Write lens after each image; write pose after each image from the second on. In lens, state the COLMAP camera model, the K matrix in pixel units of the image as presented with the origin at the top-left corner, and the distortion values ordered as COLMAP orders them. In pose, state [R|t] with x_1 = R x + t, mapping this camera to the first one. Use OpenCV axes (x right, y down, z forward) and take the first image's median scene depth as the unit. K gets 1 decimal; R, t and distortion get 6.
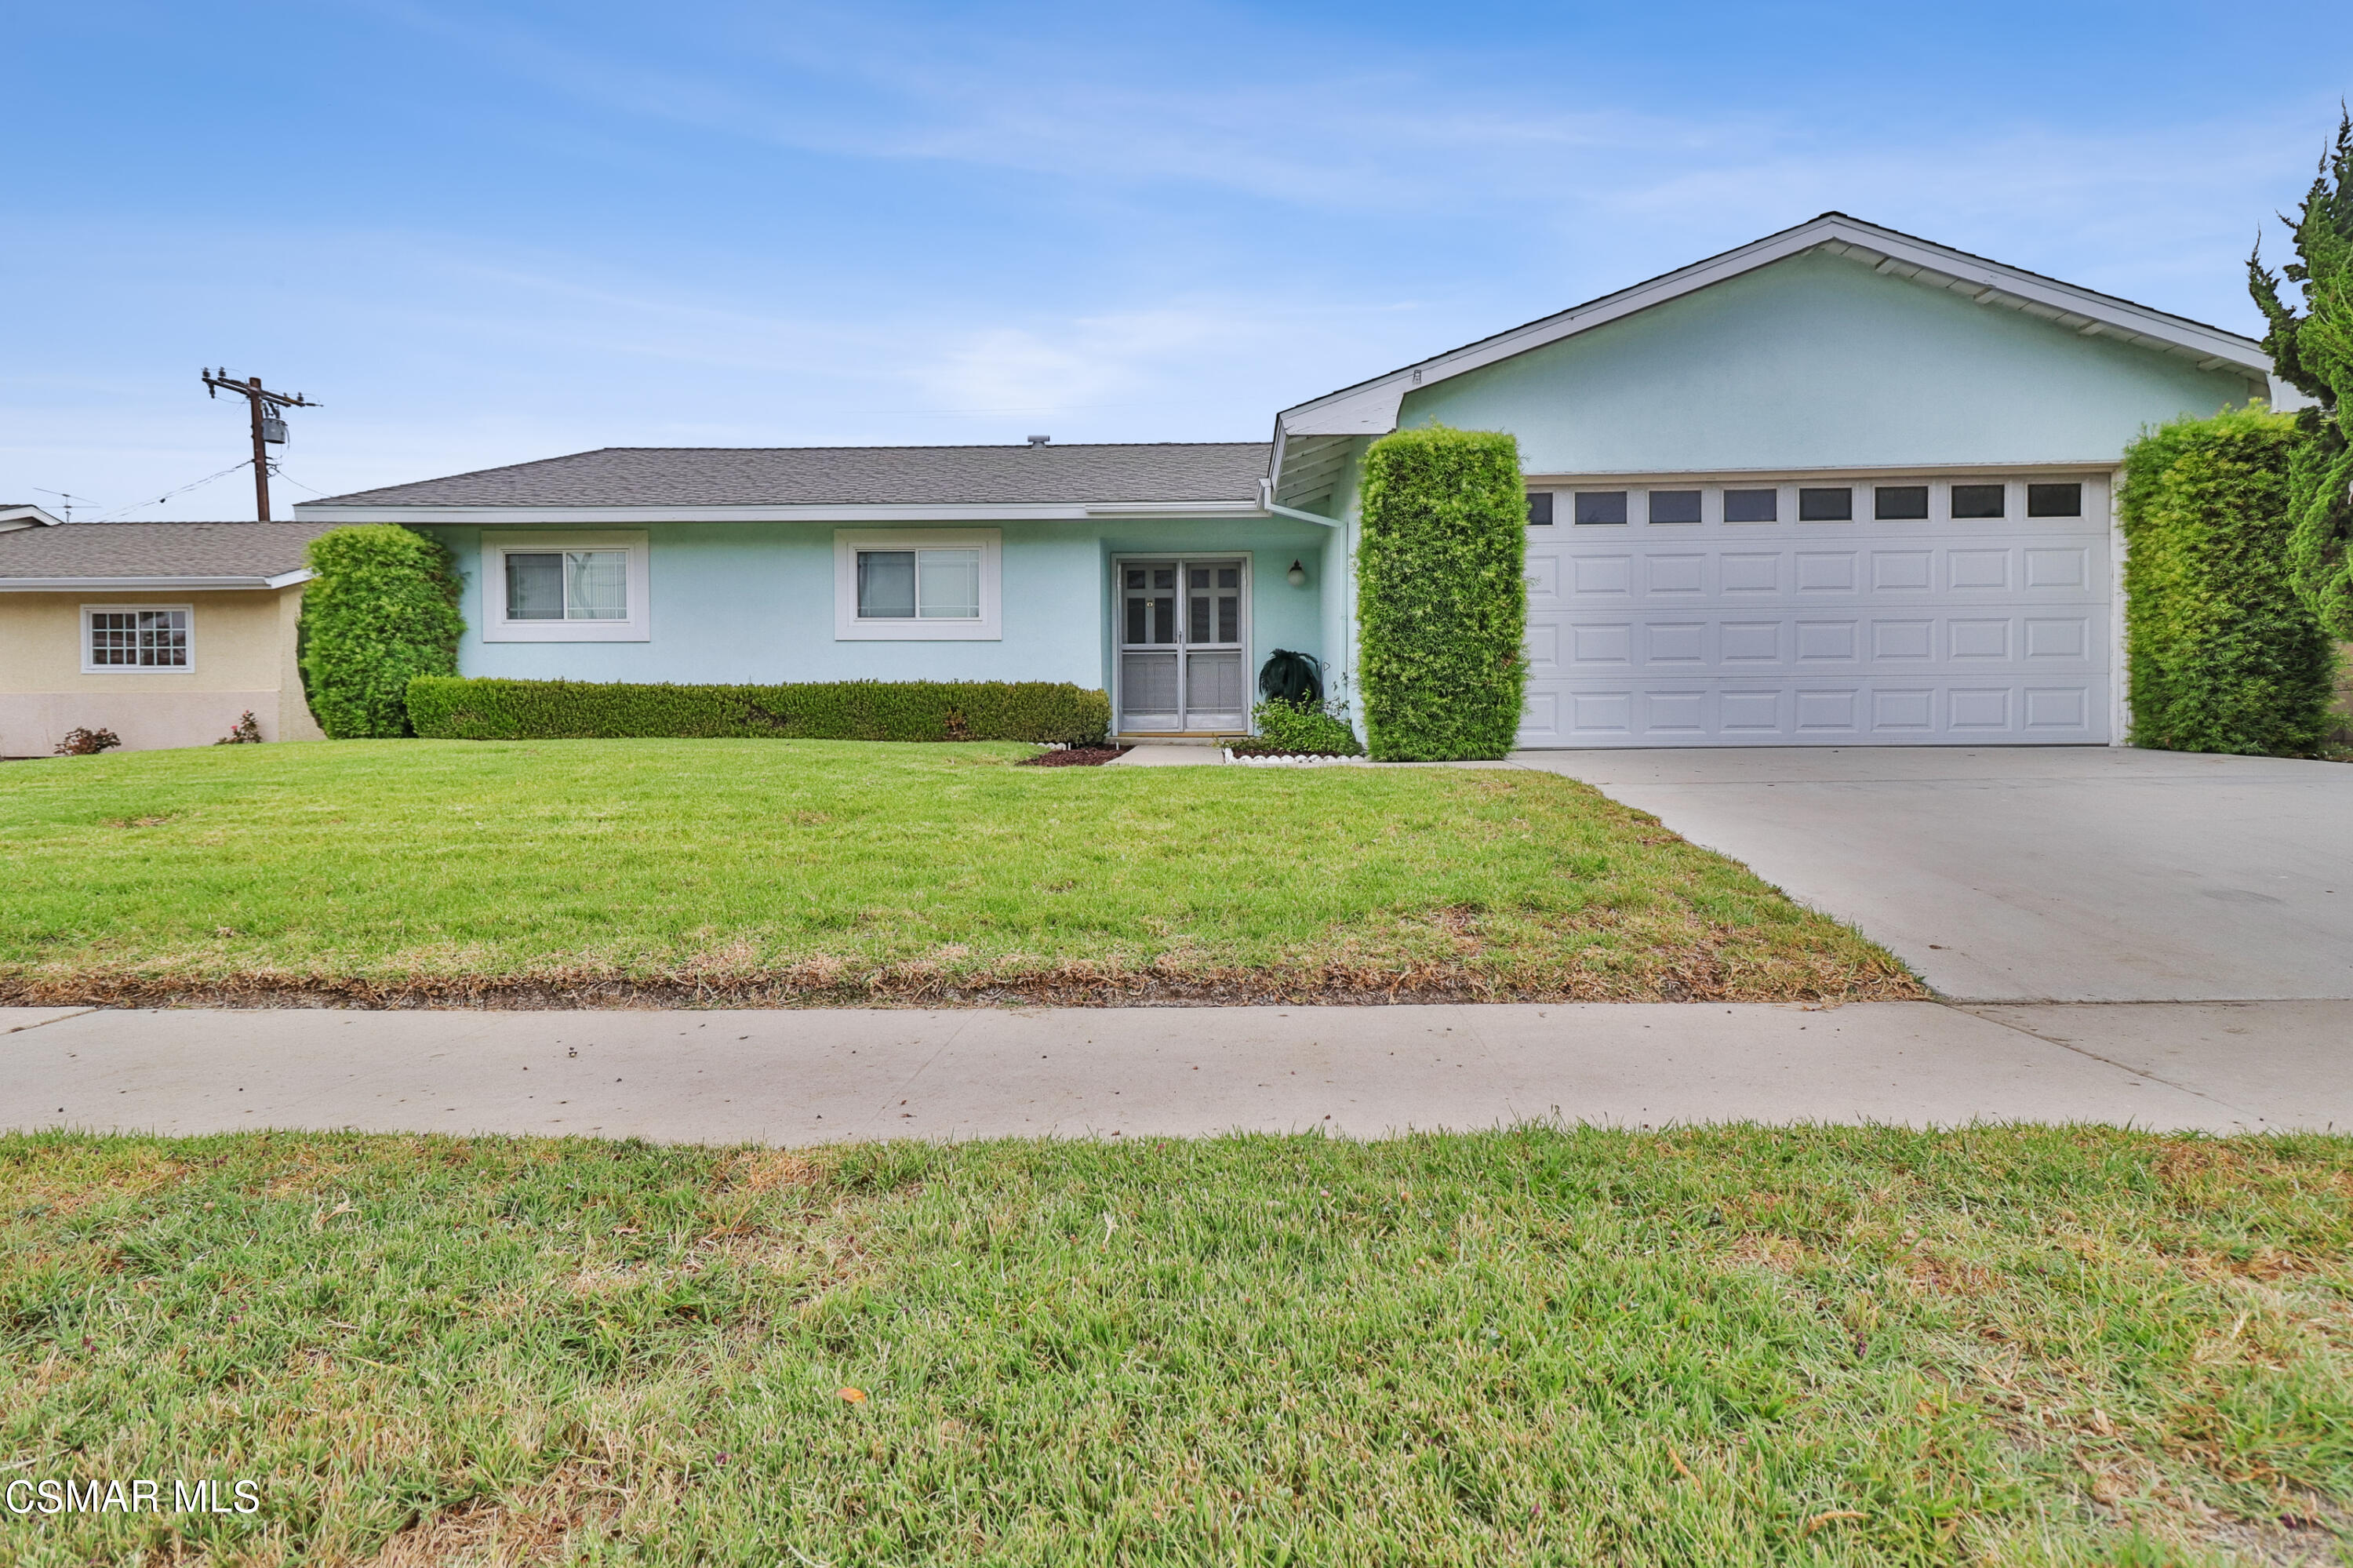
lens RADIAL K [[1228.5, 0, 1187.0], [0, 1228.5, 744.5], [0, 0, 1]] dist [0.031335, -0.000414]
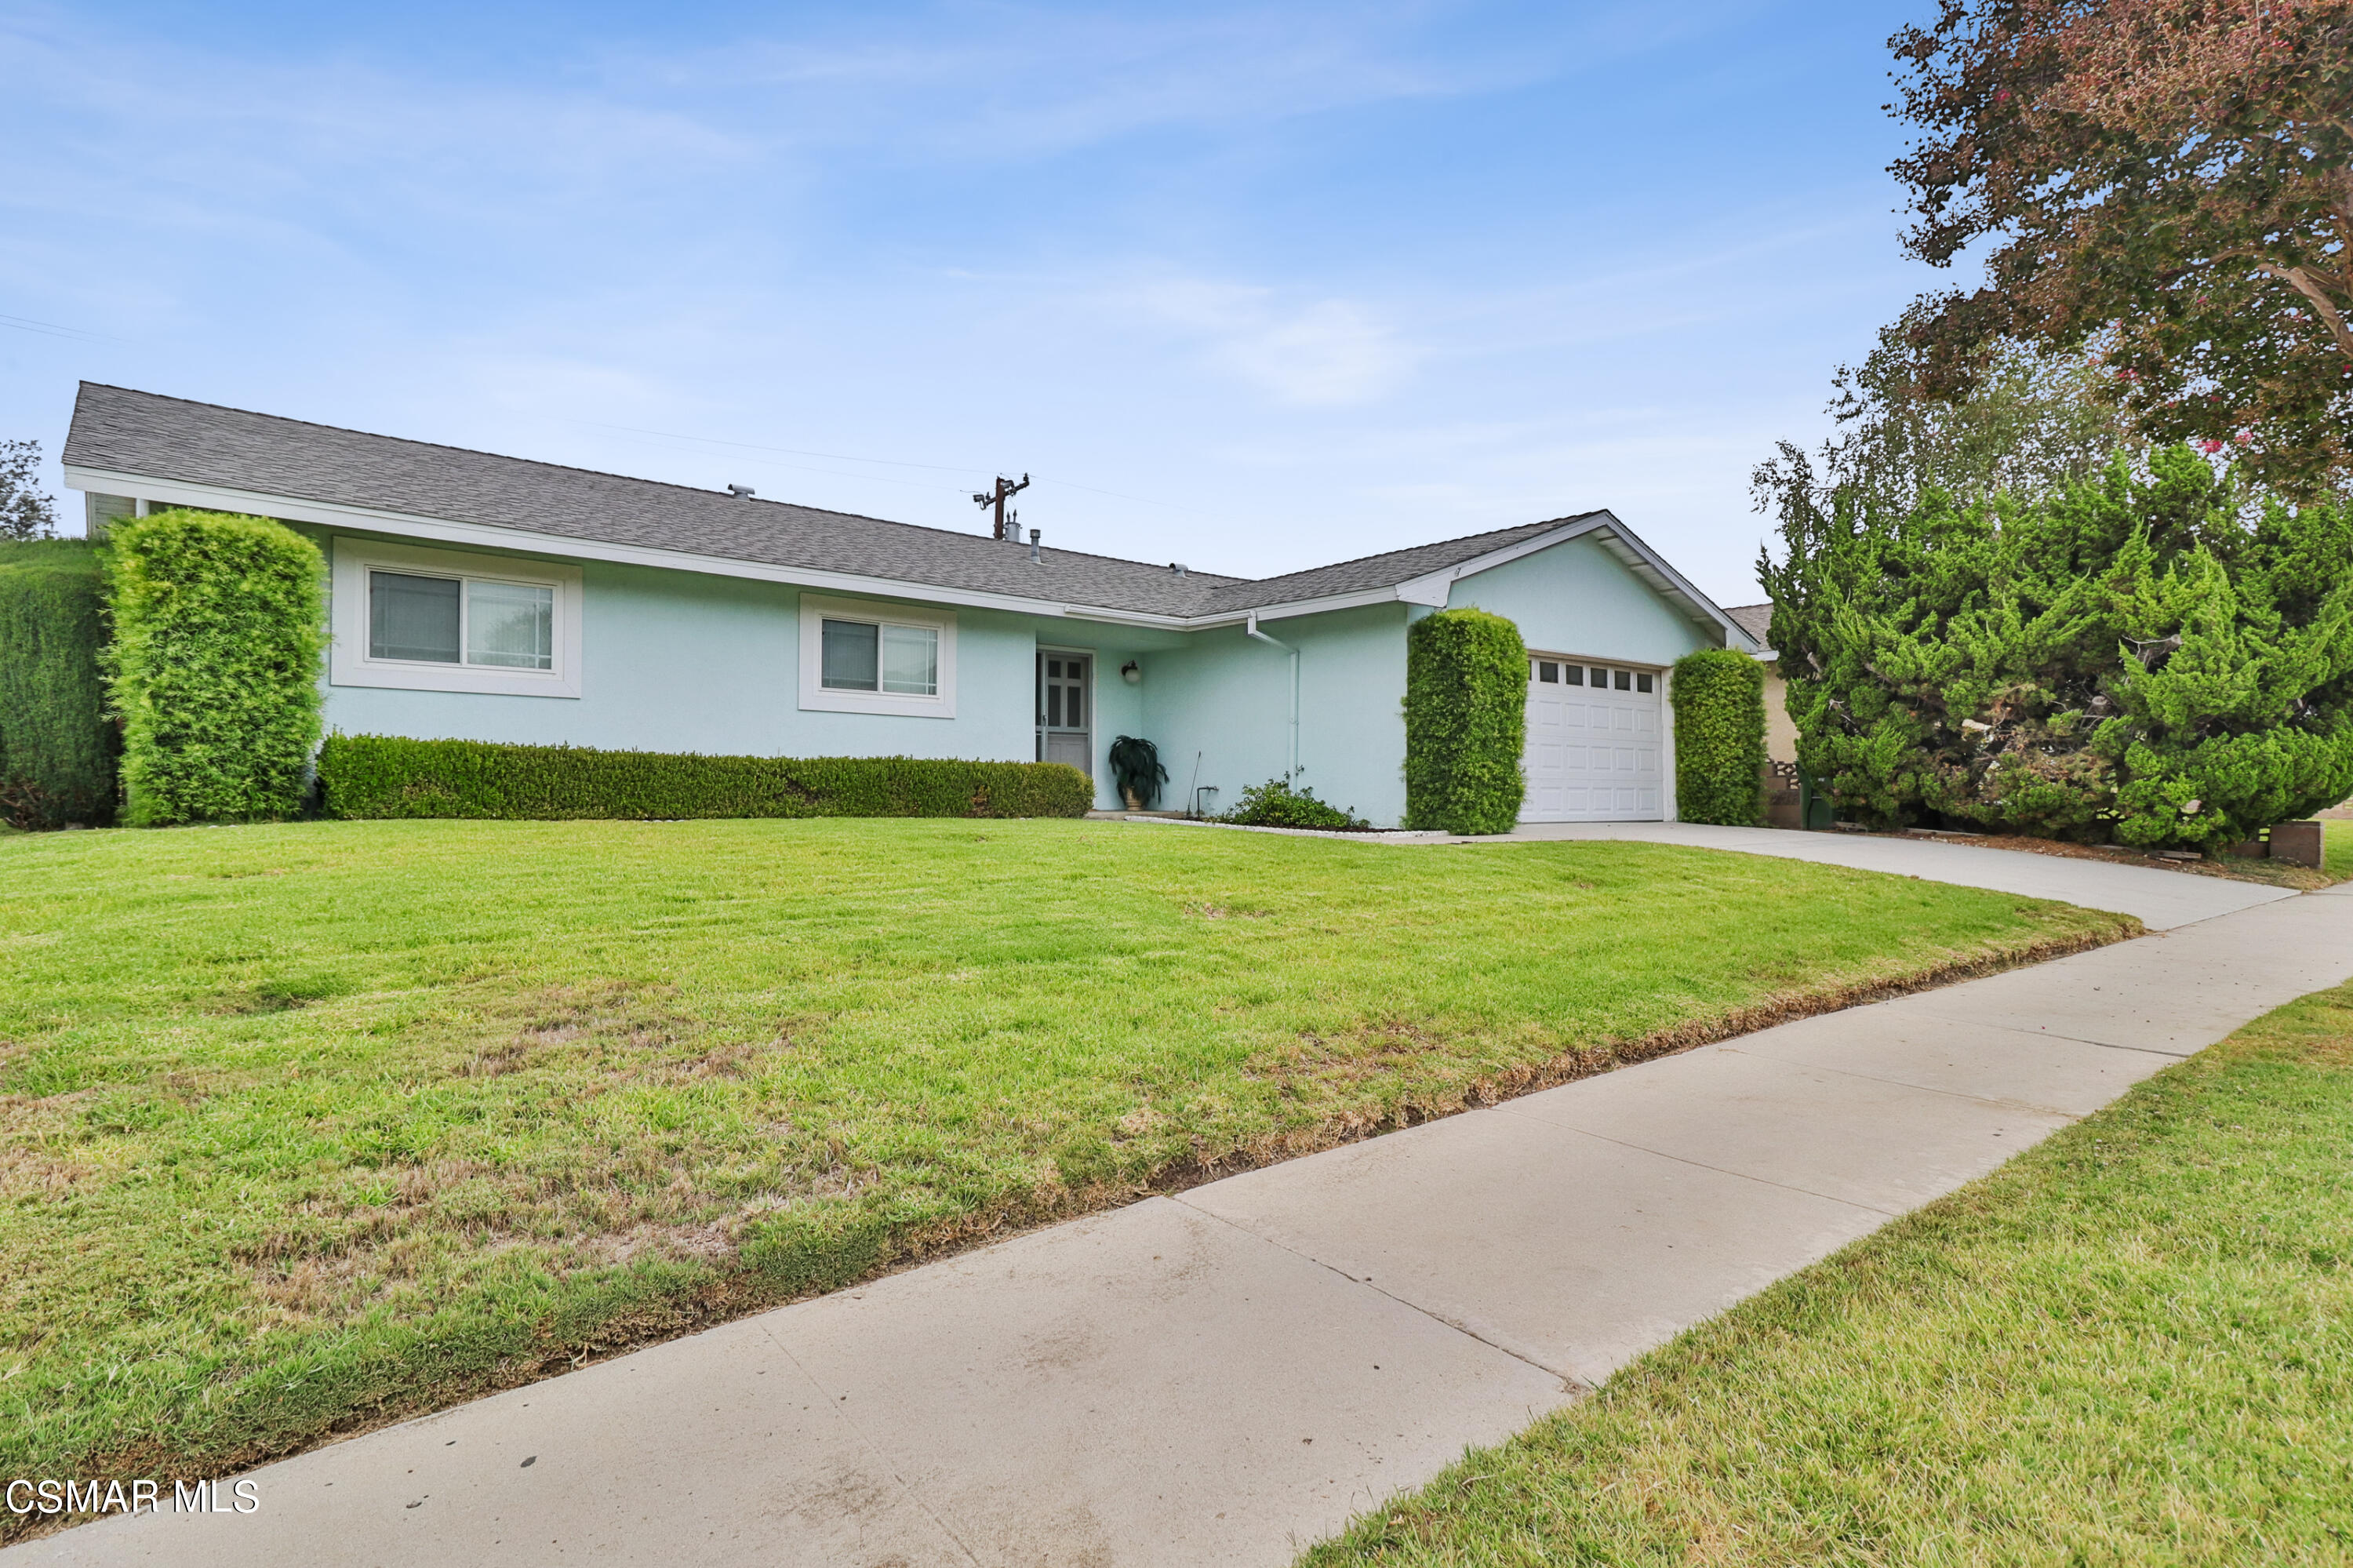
lens RADIAL K [[1228.5, 0, 1187.0], [0, 1228.5, 744.5], [0, 0, 1]] dist [0.031335, -0.000414]
pose [[0.737033, 0.037702, 0.674804, -0.701683], [-0.006162, 0.998776, -0.049073, -0.013634], [-0.675828, 0.032010, 0.736363, 0.108292]]
